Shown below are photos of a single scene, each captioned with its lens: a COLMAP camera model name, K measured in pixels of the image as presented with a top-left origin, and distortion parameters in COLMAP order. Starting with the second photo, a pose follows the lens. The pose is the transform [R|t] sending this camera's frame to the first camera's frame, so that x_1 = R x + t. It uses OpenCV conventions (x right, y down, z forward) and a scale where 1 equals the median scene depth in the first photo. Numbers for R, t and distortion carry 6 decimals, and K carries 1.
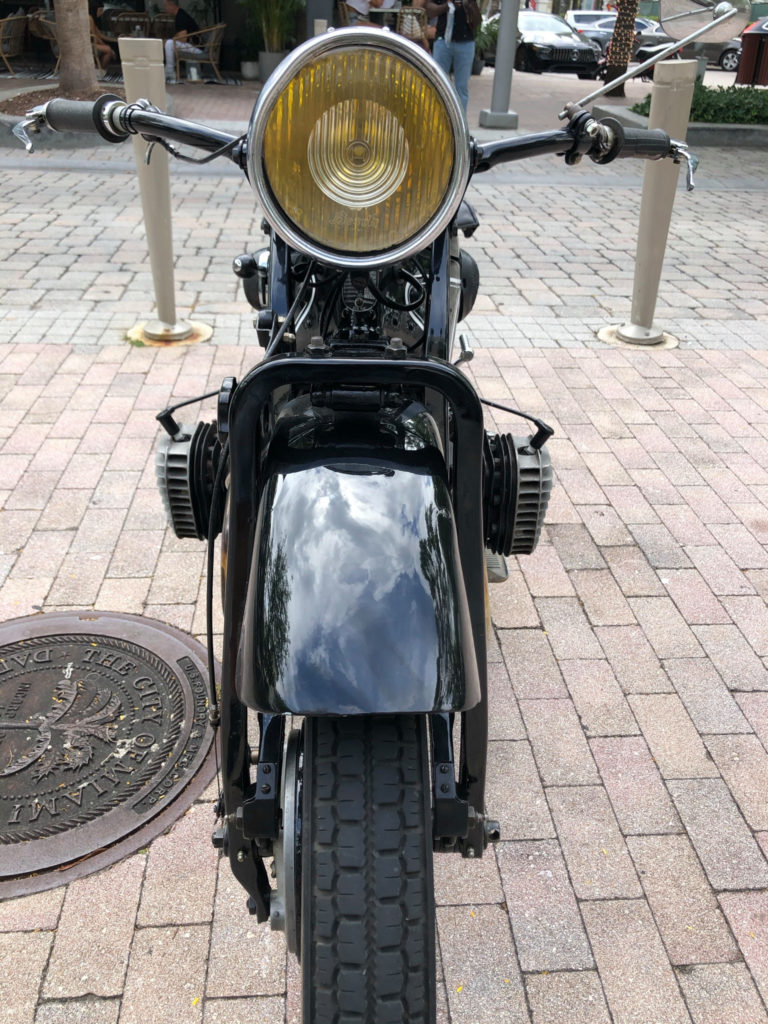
lens RADIAL K [[846.2, 0, 388.6], [0, 846.2, 510.6], [0, 0, 1]] dist [0.004663, 0.004613]
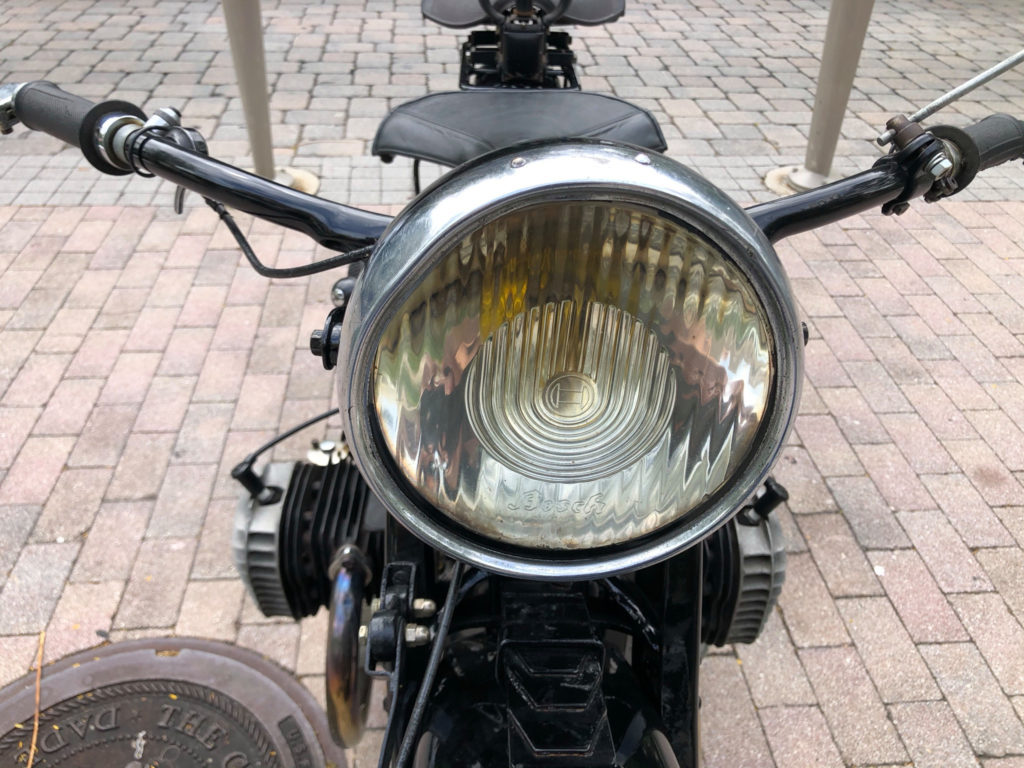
lens RADIAL K [[846.2, 0, 509.4], [0, 846.2, 384.1], [0, 0, 1]] dist [0.004663, 0.004613]
pose [[0.999979, -0.006422, -0.000456, -0.021256], [0.006431, 0.992896, 0.118812, -0.151405], [-0.000310, -0.118813, 0.992917, 0.167484]]
